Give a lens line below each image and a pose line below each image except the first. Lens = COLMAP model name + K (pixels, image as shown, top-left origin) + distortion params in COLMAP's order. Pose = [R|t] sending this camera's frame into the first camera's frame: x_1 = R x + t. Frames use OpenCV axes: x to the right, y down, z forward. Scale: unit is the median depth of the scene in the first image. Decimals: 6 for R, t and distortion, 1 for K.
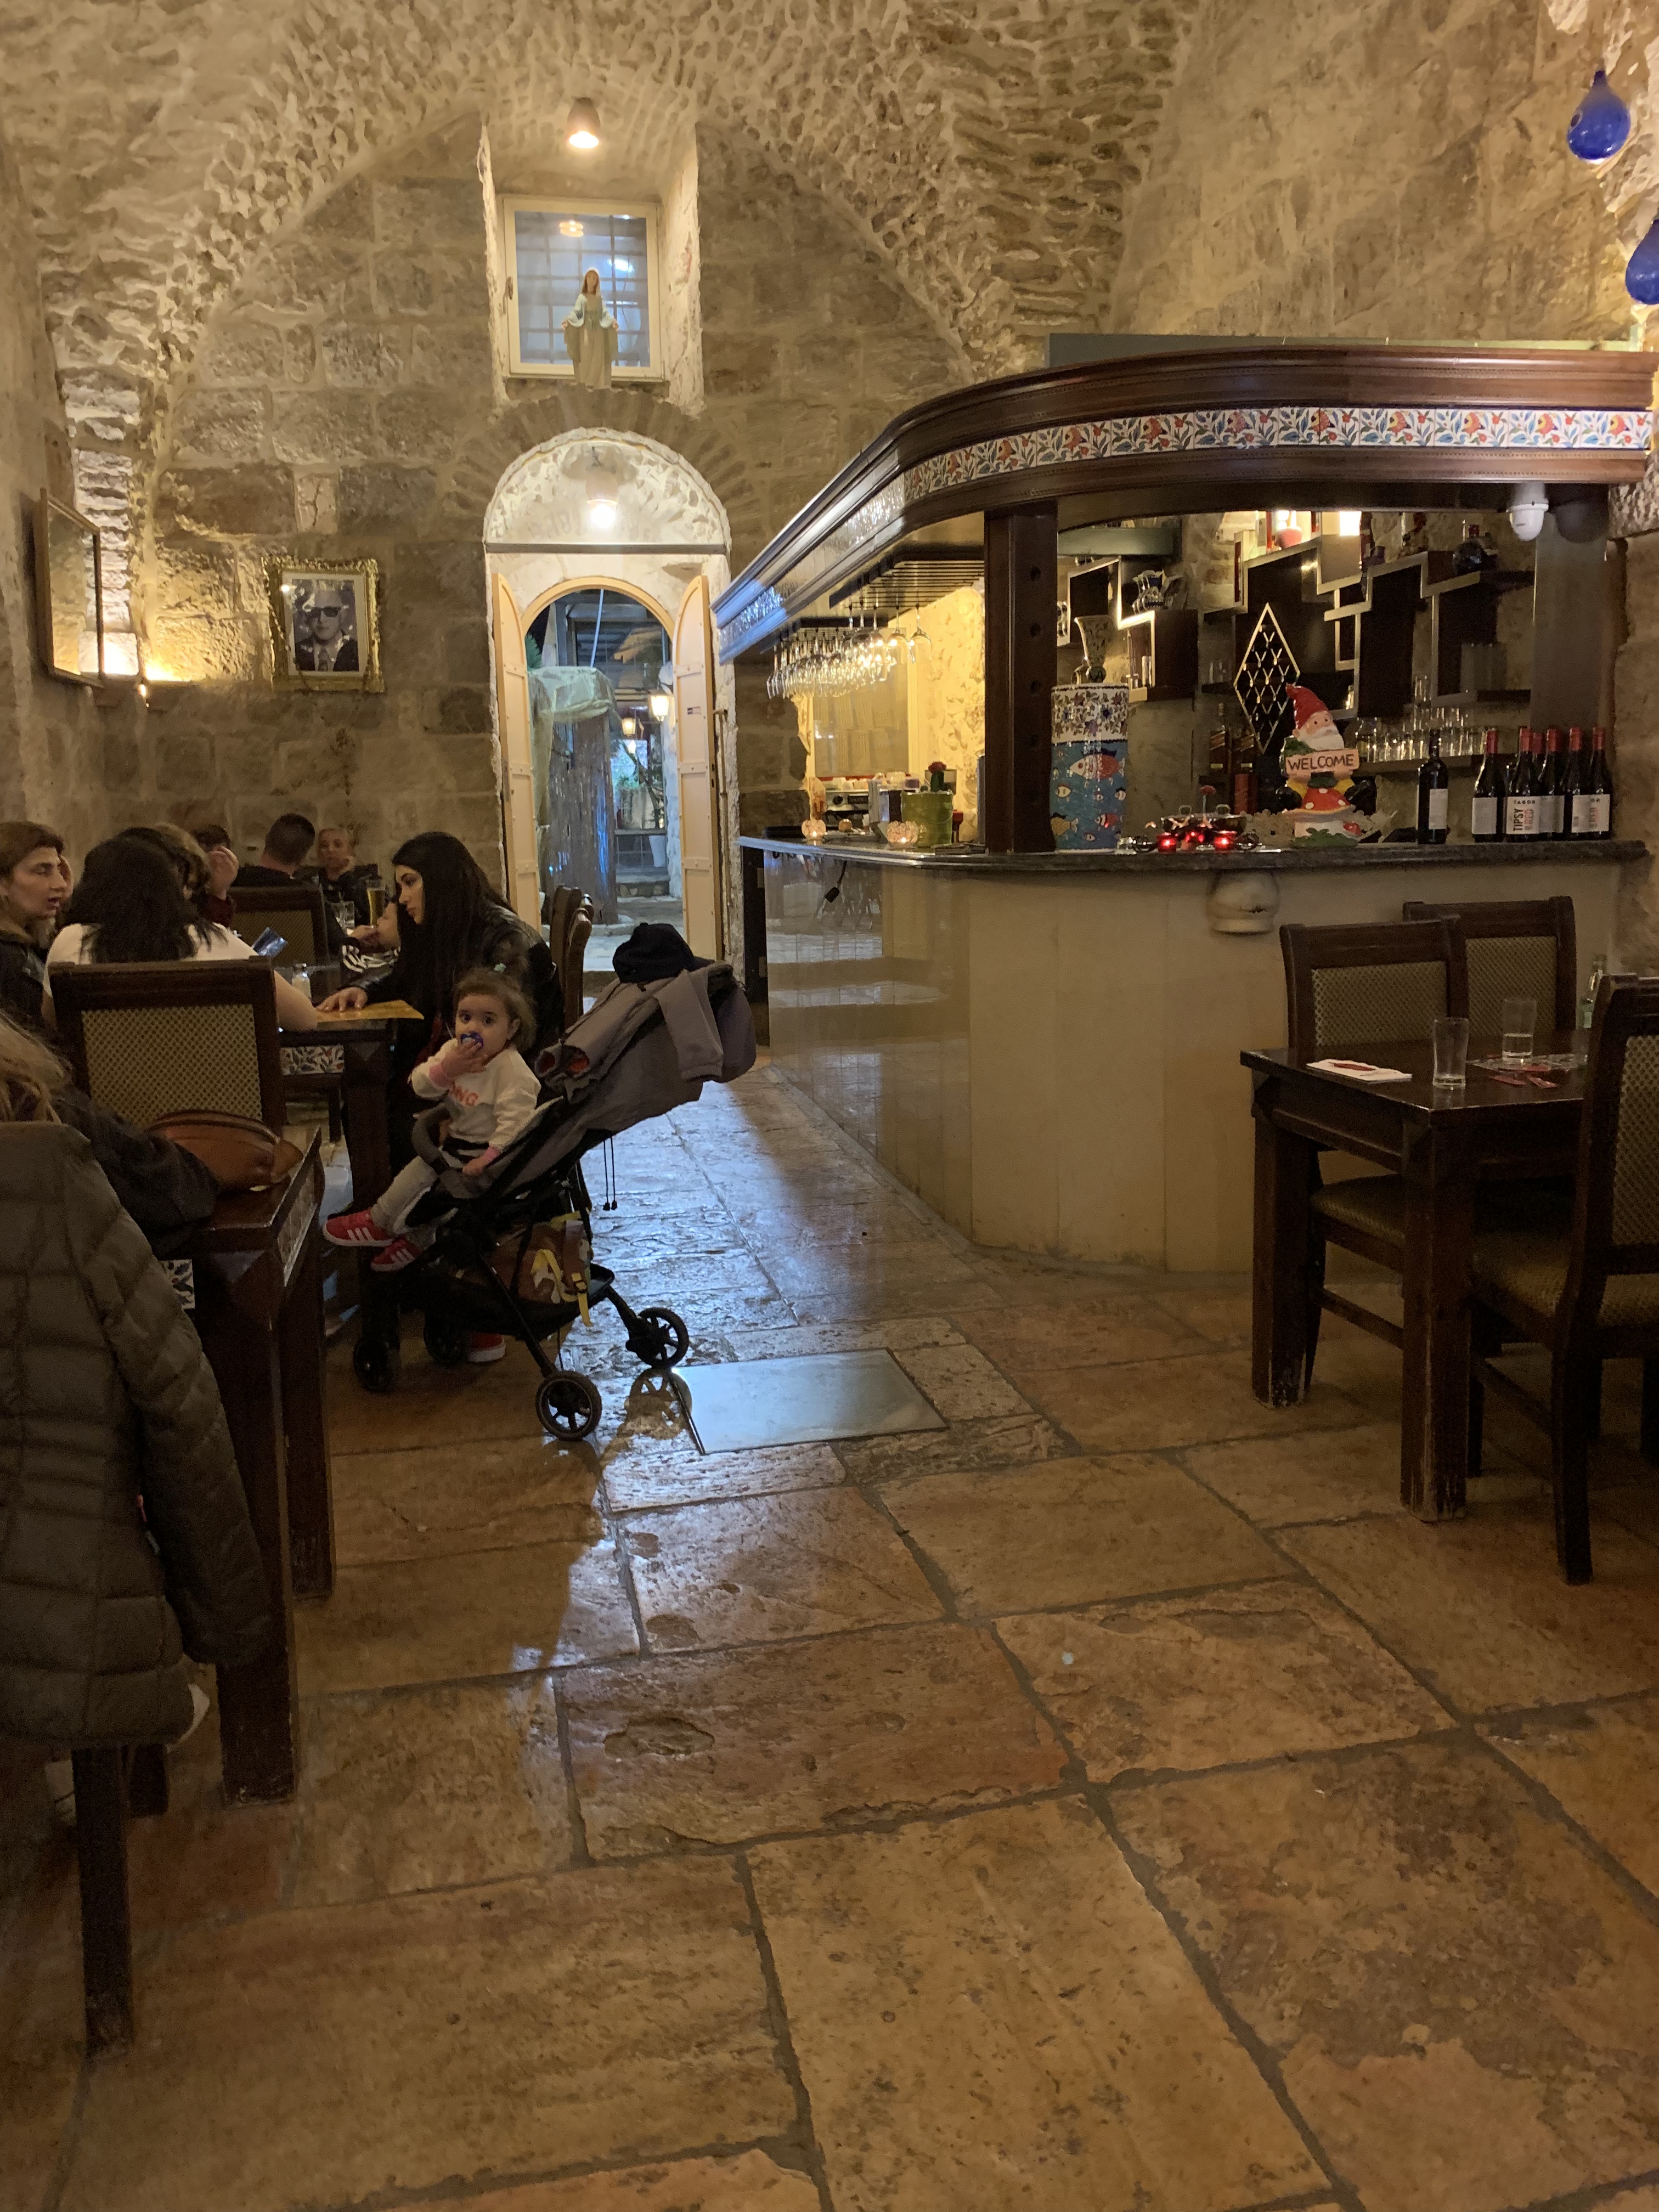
lens RADIAL K [[1698.9, 0, 825.6], [0, 1698.9, 1105.5], [0, 0, 1]] dist [-0.010342, -0.009705]
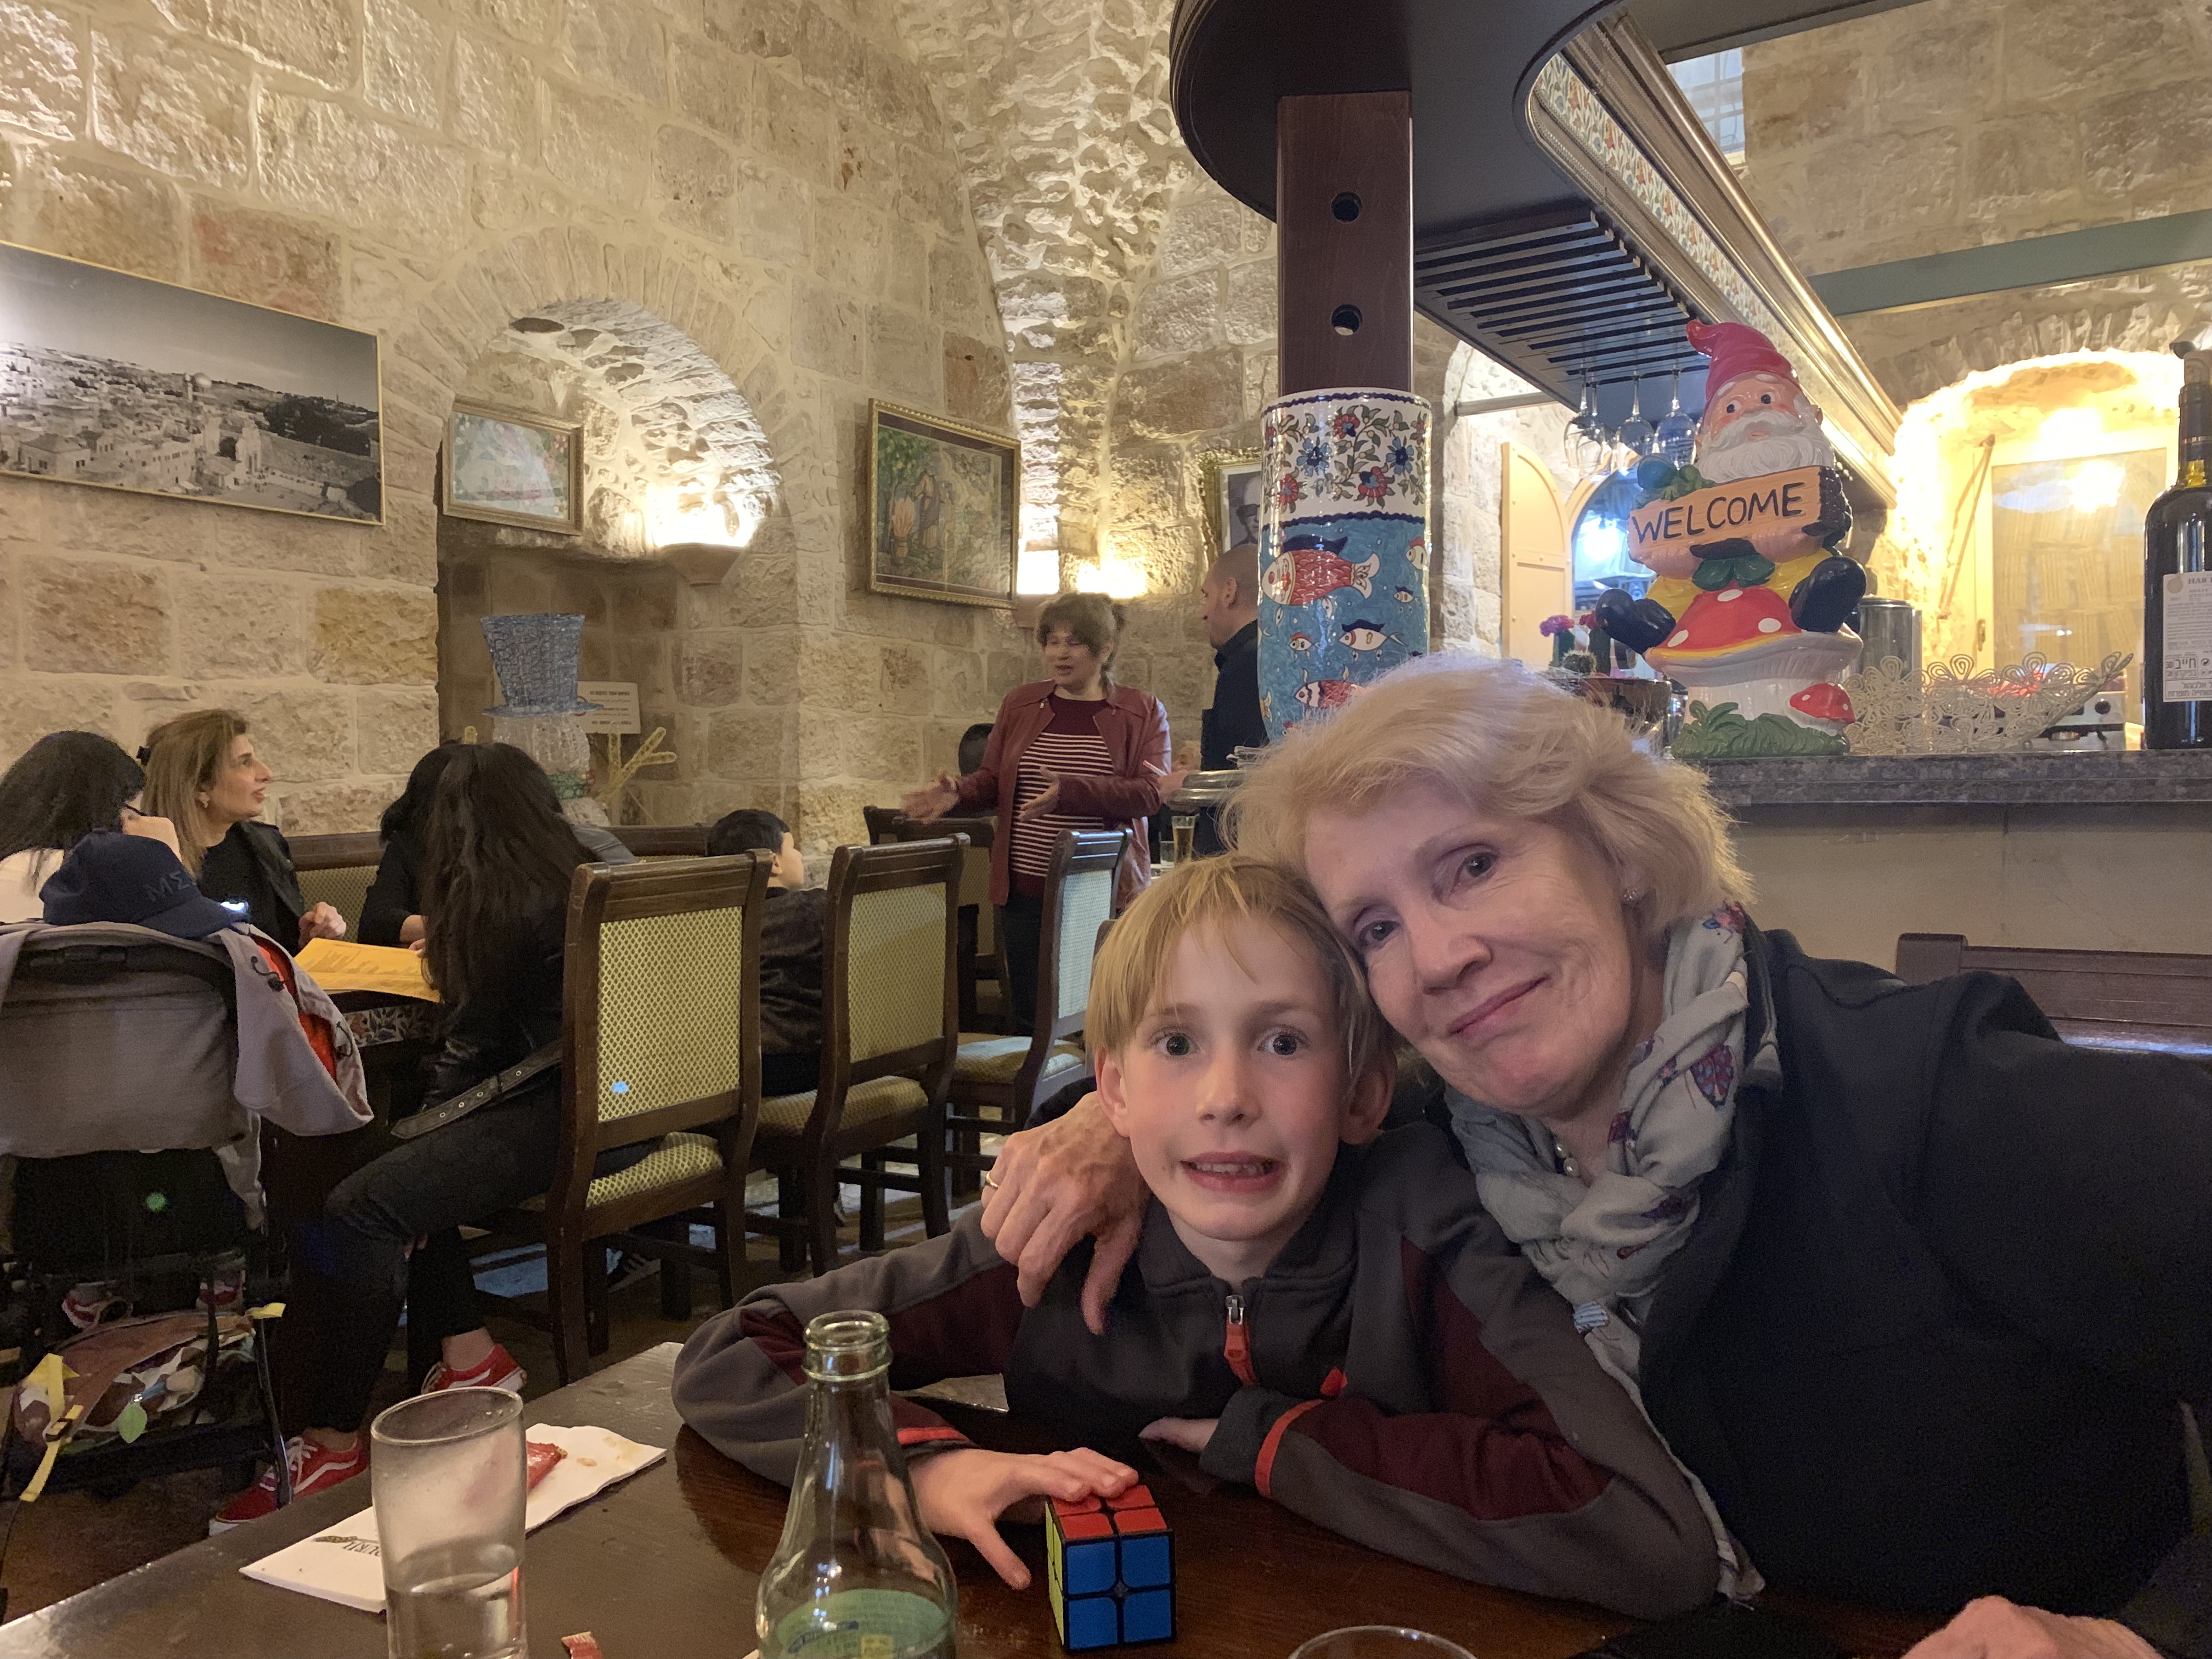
lens RADIAL K [[1698.9, 0, 1107.7], [0, 1698.9, 822.9], [0, 0, 1]] dist [-0.010342, -0.009705]
pose [[0.716123, 0.025542, -0.697506, 0.255944], [-0.123045, 0.988299, -0.090139, -0.053738], [0.687042, 0.150375, 0.710887, 0.389572]]
